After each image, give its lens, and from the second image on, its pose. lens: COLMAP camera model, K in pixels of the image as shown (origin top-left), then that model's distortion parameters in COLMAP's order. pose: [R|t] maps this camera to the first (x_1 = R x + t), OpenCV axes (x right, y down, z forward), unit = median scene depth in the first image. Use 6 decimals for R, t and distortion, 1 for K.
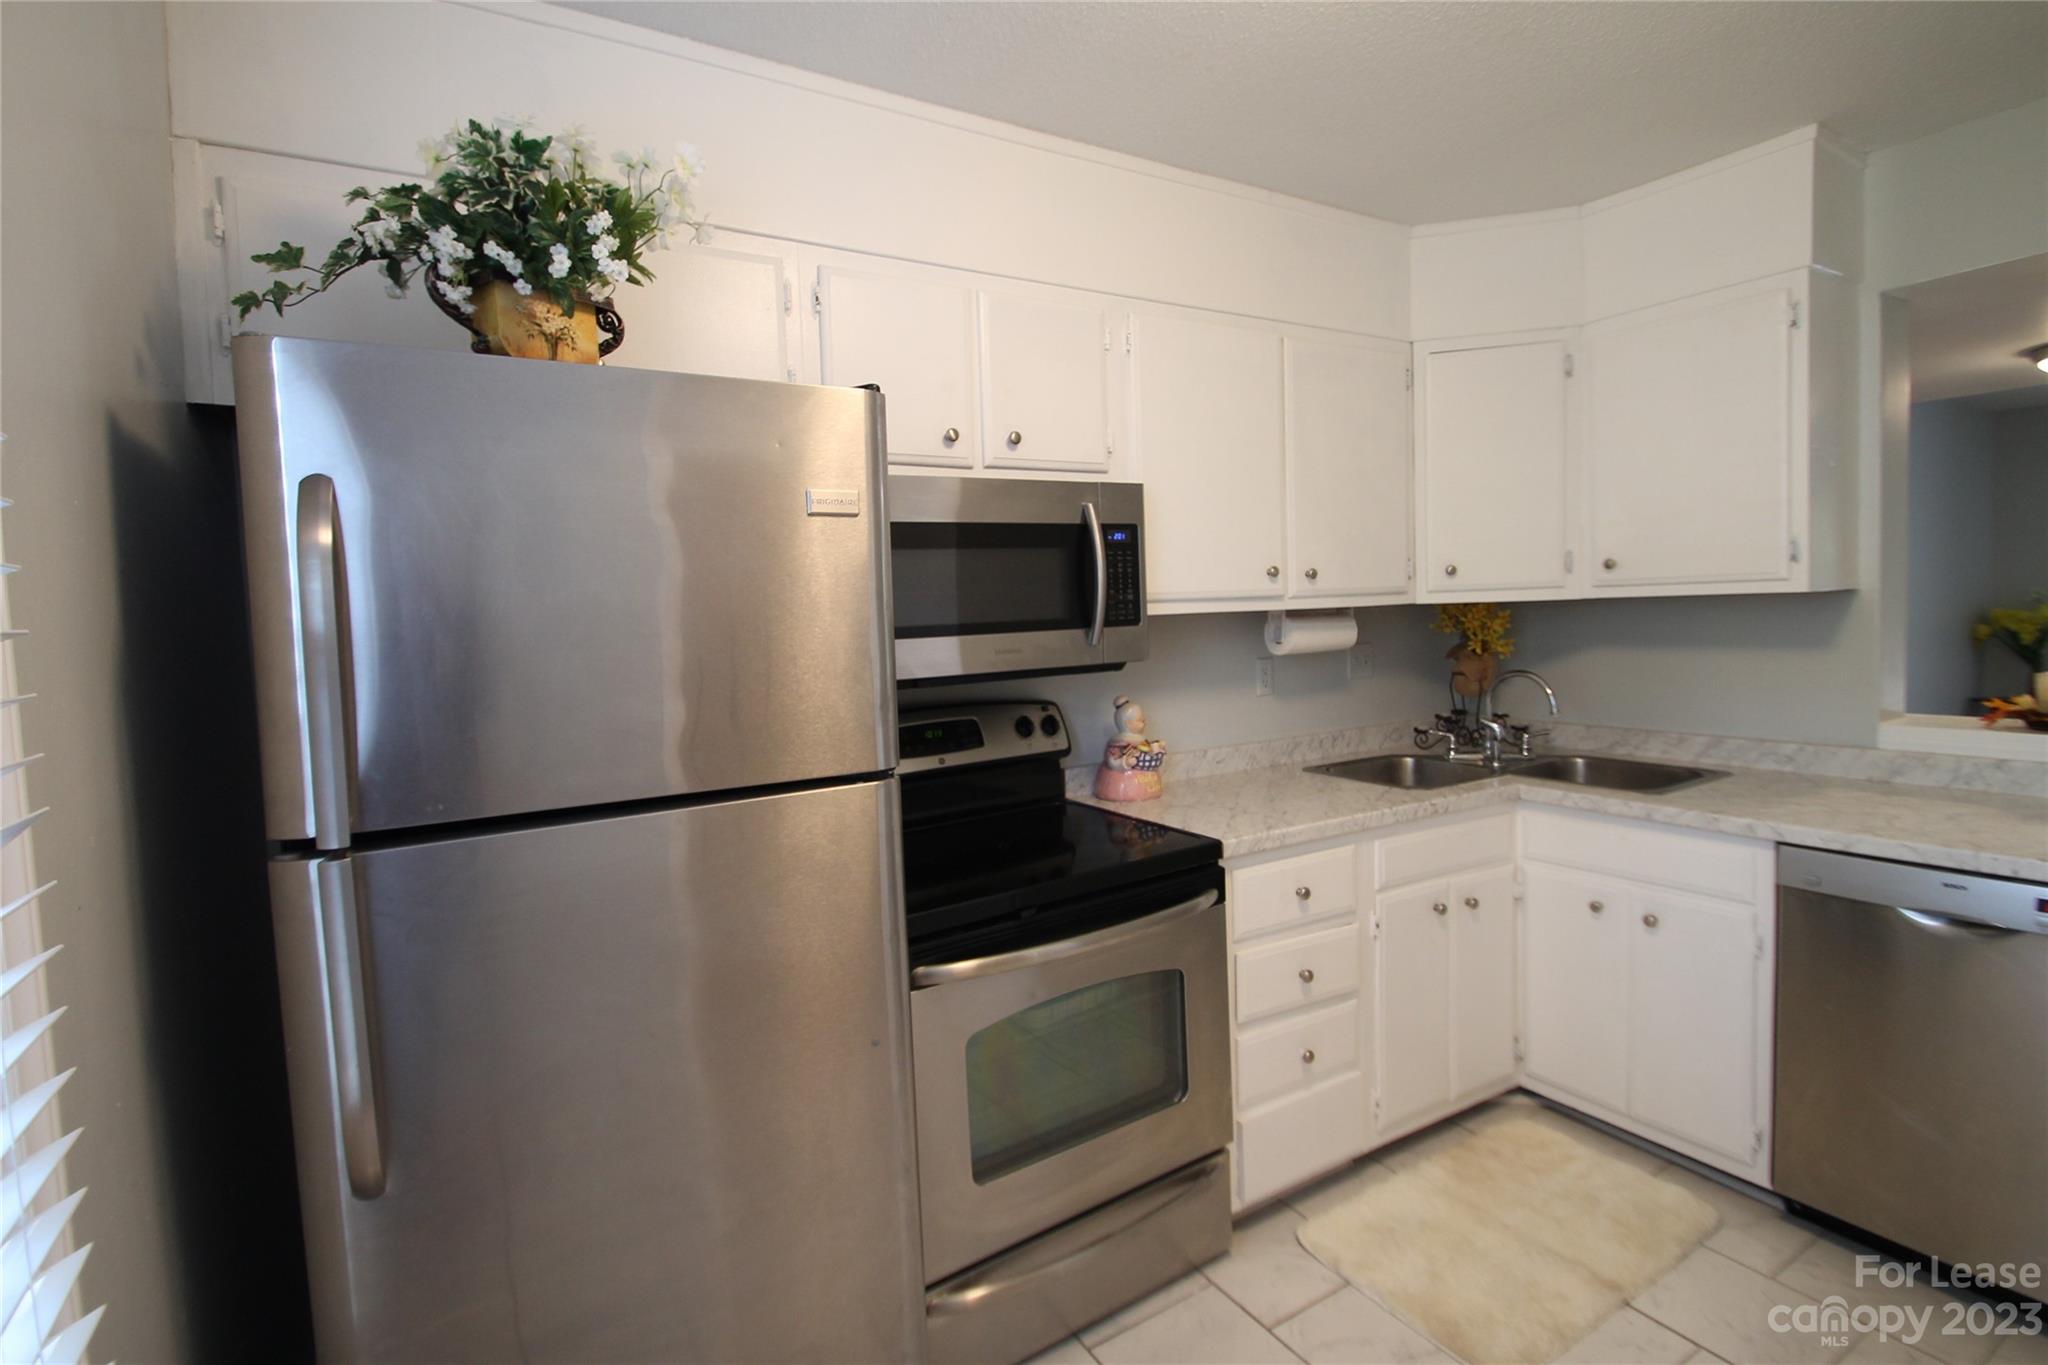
lens RADIAL K [[956.5, 0, 1012.3], [0, 956.5, 664.0], [0, 0, 1]] dist [0.009211, -0.014486]
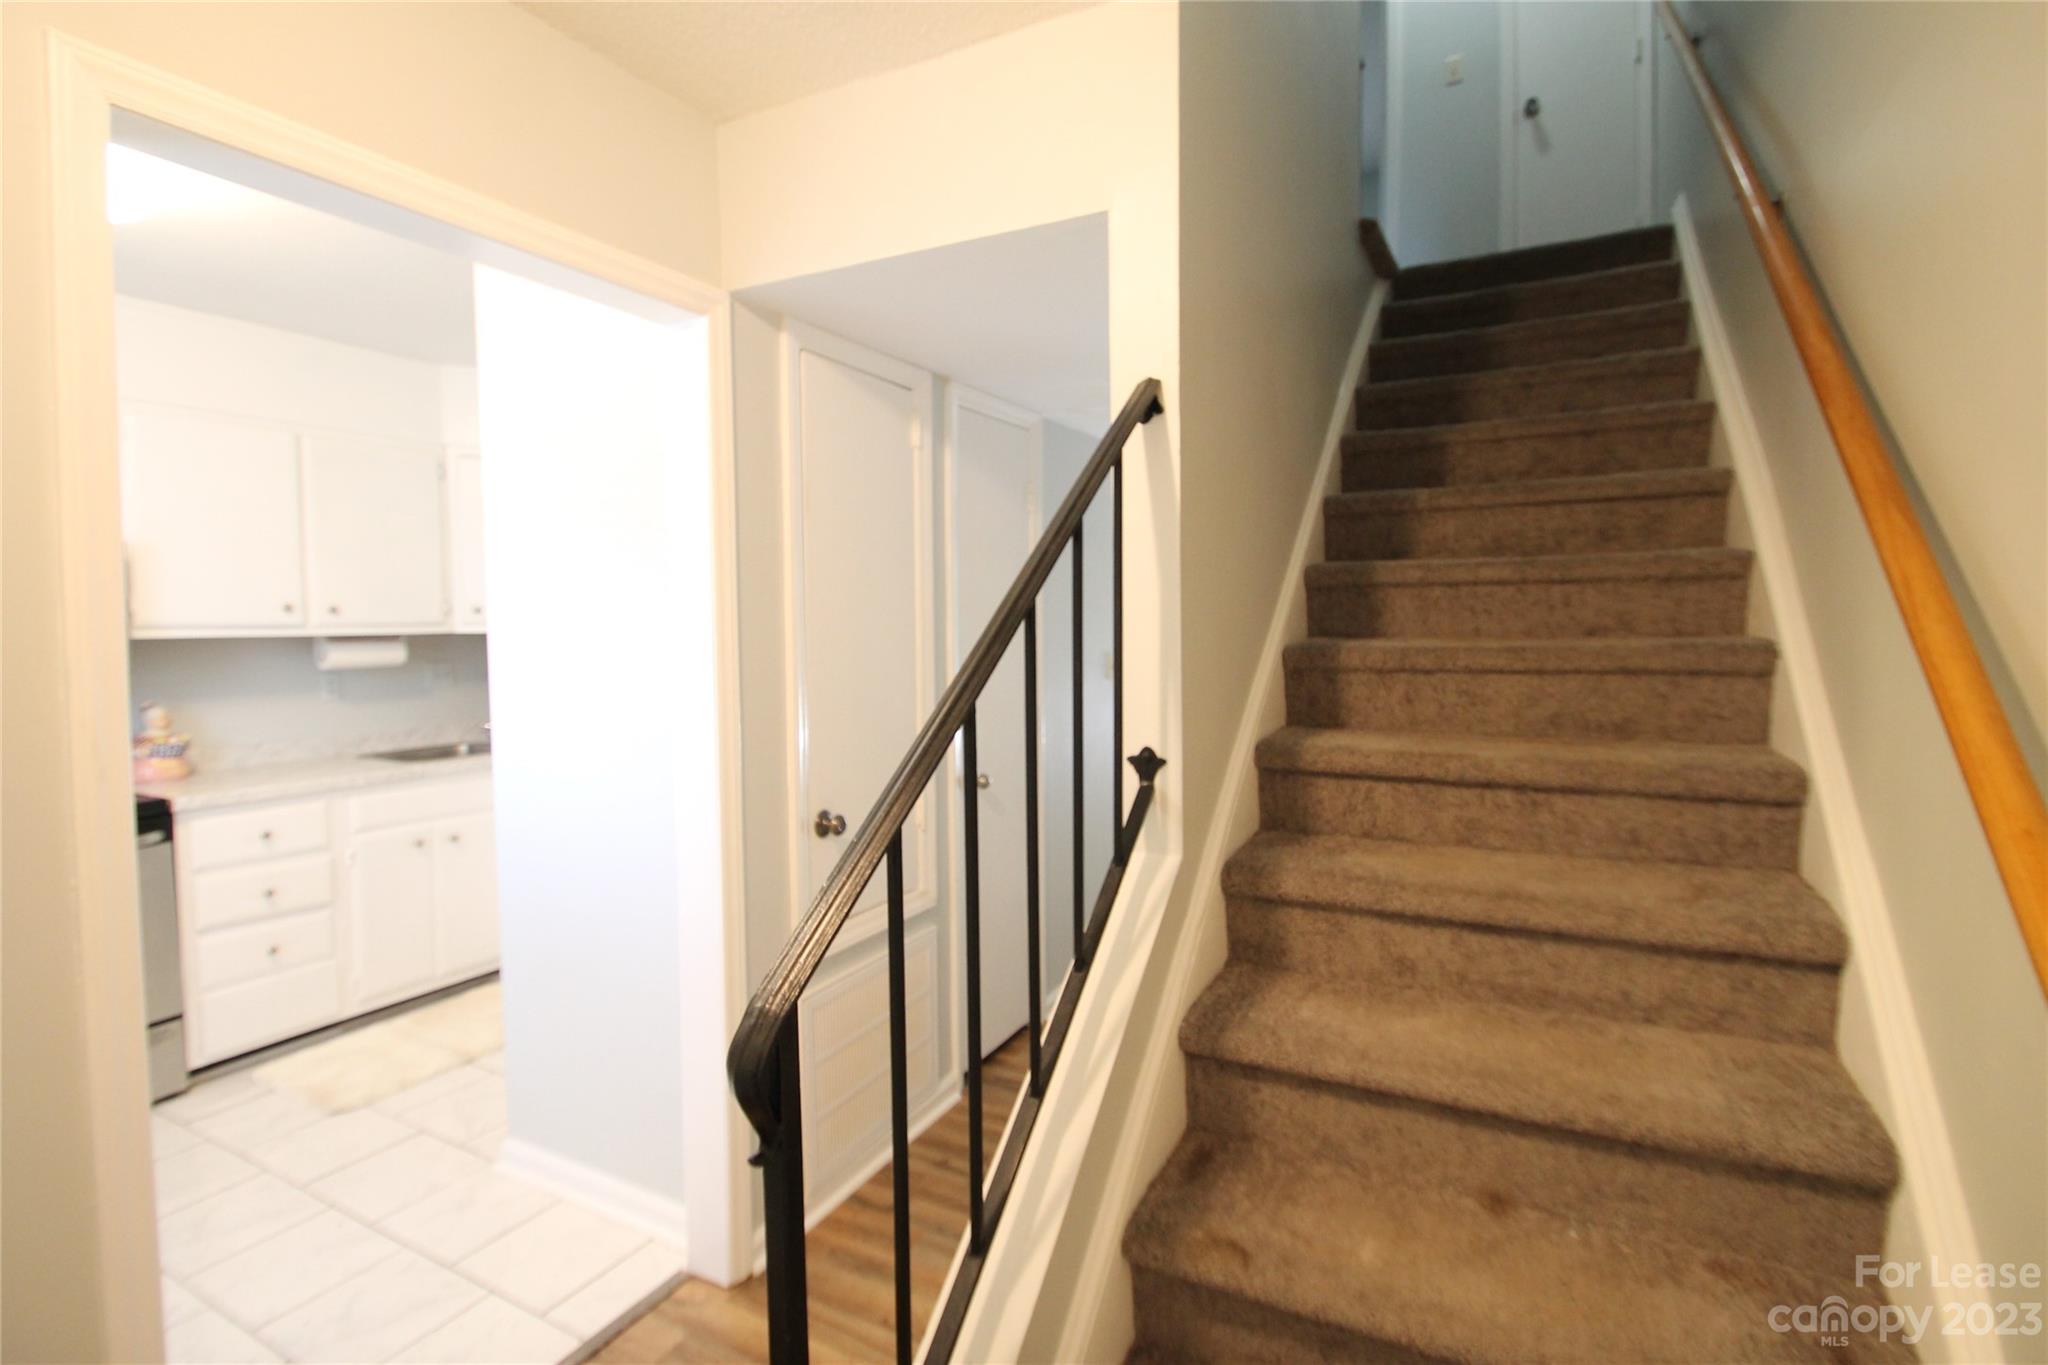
lens RADIAL K [[956.5, 0, 1021.4], [0, 956.5, 662.6], [0, 0, 1]] dist [0.009211, -0.014486]
pose [[0.843688, 0.007017, 0.536788, 0.464623], [0.004993, 0.999769, -0.020917, 0.017297], [-0.536810, 0.020327, 0.843458, -0.773597]]
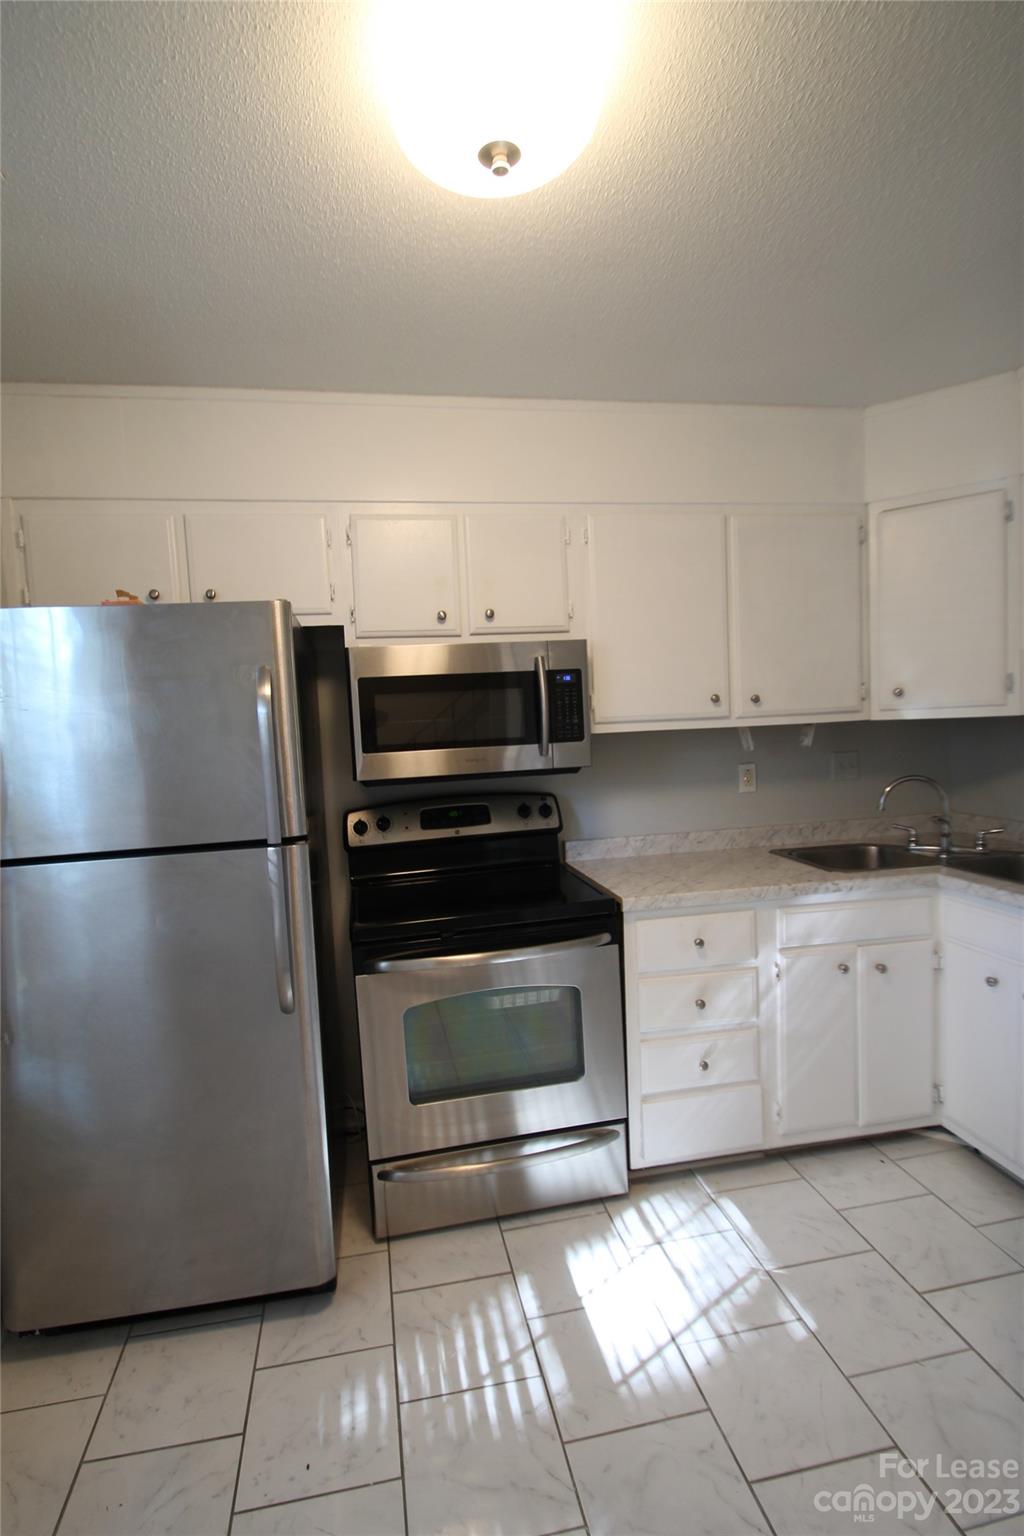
lens RADIAL K [[717.3, 0, 485.7], [0, 717.3, 772.0], [0, 0, 1]] dist [0.009211, -0.014486]
pose [[0.937028, 0.014995, -0.348932, 0.354312], [-0.007393, 0.999706, 0.023109, -0.018433], [0.349176, -0.019074, 0.936863, -0.030787]]
